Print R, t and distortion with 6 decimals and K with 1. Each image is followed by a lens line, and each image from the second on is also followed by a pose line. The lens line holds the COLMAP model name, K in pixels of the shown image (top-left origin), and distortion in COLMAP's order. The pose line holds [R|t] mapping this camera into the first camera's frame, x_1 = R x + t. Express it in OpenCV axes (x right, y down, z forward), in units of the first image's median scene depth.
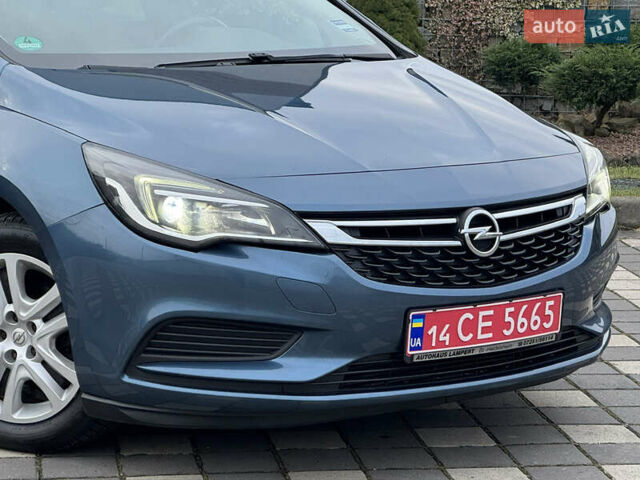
lens RADIAL K [[1989.9, 0, 312.3], [0, 1989.9, 238.8], [0, 0, 1]] dist [-0.529541, 15.658370]
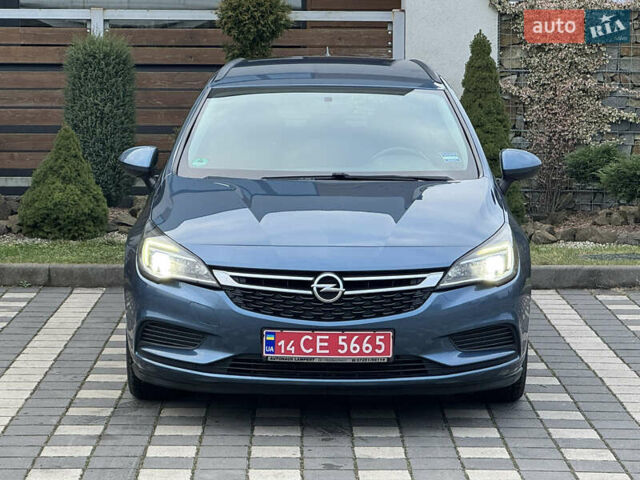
lens RADIAL K [[1832.0, 0, 320.0], [0, 1832.0, 240.0], [0, 0, 1]] dist [-0.388355, 13.302083]
pose [[0.787359, 0.057347, -0.613822, 0.993324], [-0.086093, 0.996136, -0.017367, -0.015347], [0.610454, 0.066519, 0.789254, -0.183104]]
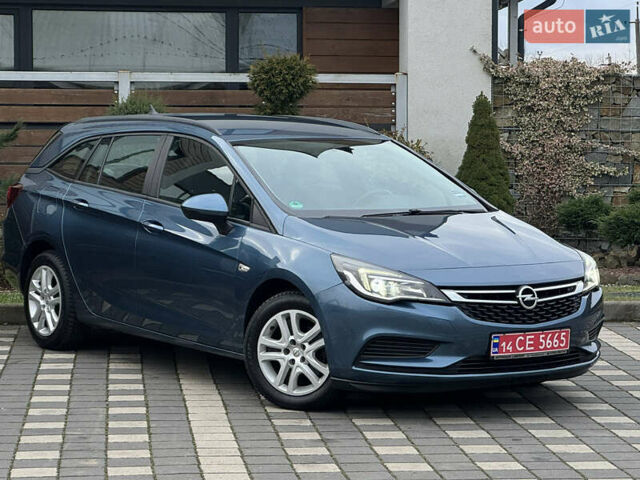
lens RADIAL K [[1989.9, 0, 312.3], [0, 1989.9, 238.8], [0, 0, 1]] dist [-0.529541, 15.658370]
pose [[0.998484, -0.003773, -0.054917, -0.022887], [-0.000507, 0.996975, -0.077725, 0.094463], [0.055044, 0.077635, 0.995461, -1.028996]]
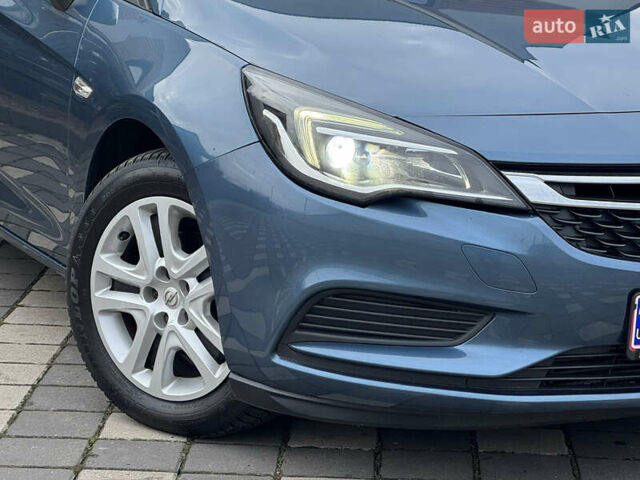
lens RADIAL K [[1989.9, 0, 312.3], [0, 1989.9, 238.8], [0, 0, 1]] dist [-0.529541, 15.658370]
pose [[0.980327, 0.046138, -0.191910, 0.071037], [-0.039071, 0.998417, 0.040448, -0.011419], [0.193472, -0.032155, 0.980579, 0.204684]]
